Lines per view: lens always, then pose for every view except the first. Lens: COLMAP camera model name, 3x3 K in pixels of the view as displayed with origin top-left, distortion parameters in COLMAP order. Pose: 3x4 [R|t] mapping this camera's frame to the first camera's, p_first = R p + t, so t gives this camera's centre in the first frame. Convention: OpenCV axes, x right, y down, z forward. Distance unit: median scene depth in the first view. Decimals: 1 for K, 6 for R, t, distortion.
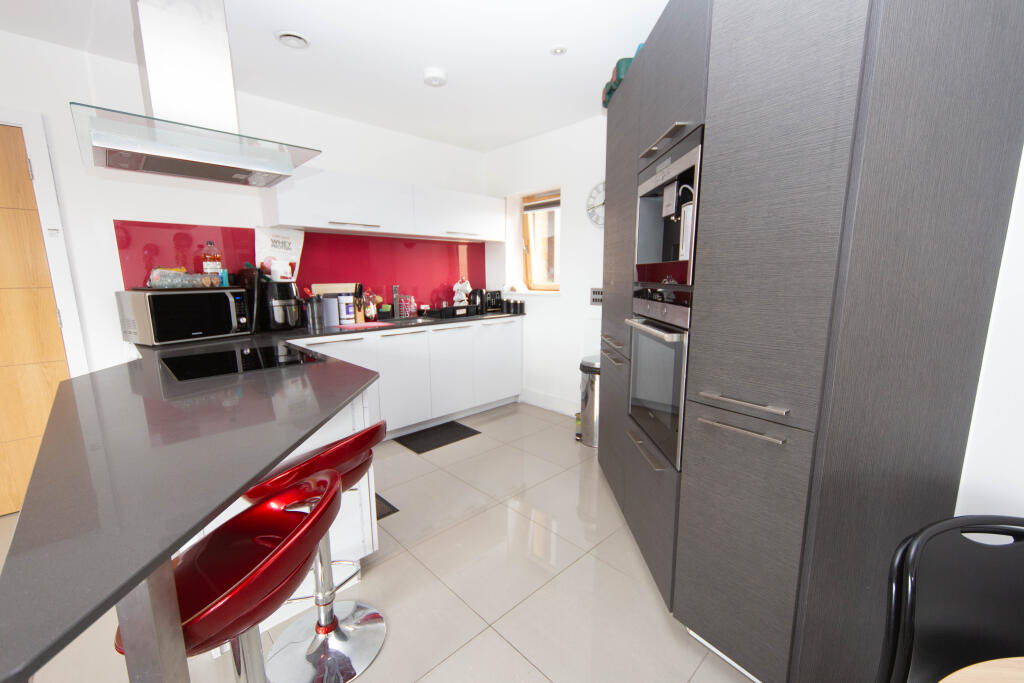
lens RADIAL K [[418.6, 0, 502.6], [0, 418.6, 343.0], [0, 0, 1]] dist [-0.001486, -0.000601]
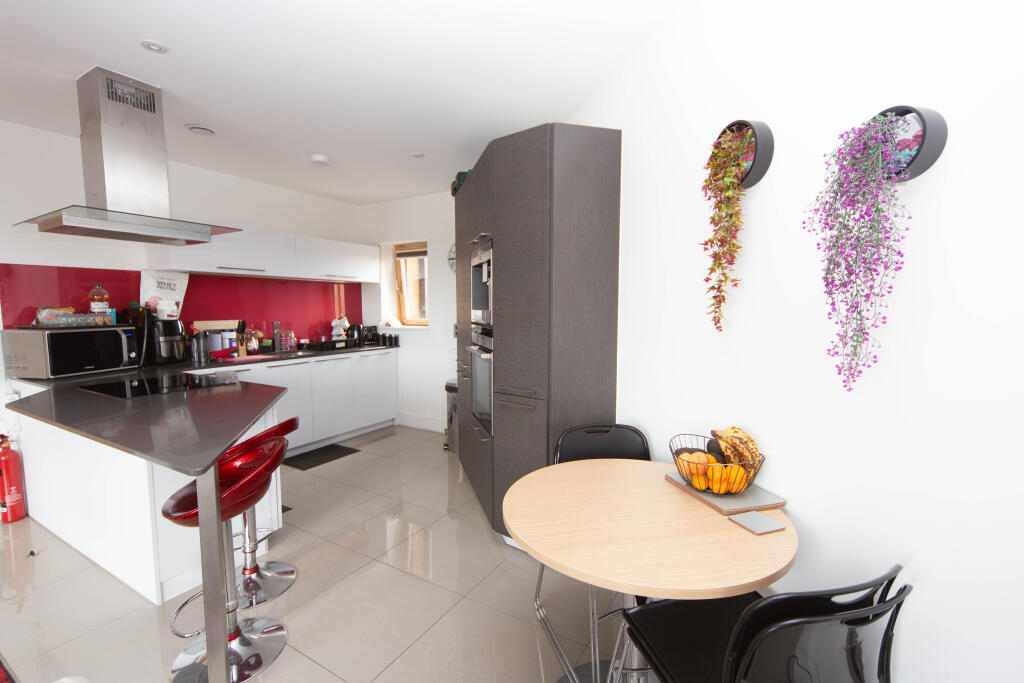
lens RADIAL K [[444.4, 0, 512.0], [0, 444.4, 341.5], [0, 0, 1]] dist [0.003637, 0.000131]
pose [[0.957198, -0.014744, 0.289059, -0.003234], [0.038565, 0.996294, -0.076889, 0.030248], [-0.286854, 0.084746, 0.954219, -0.315541]]
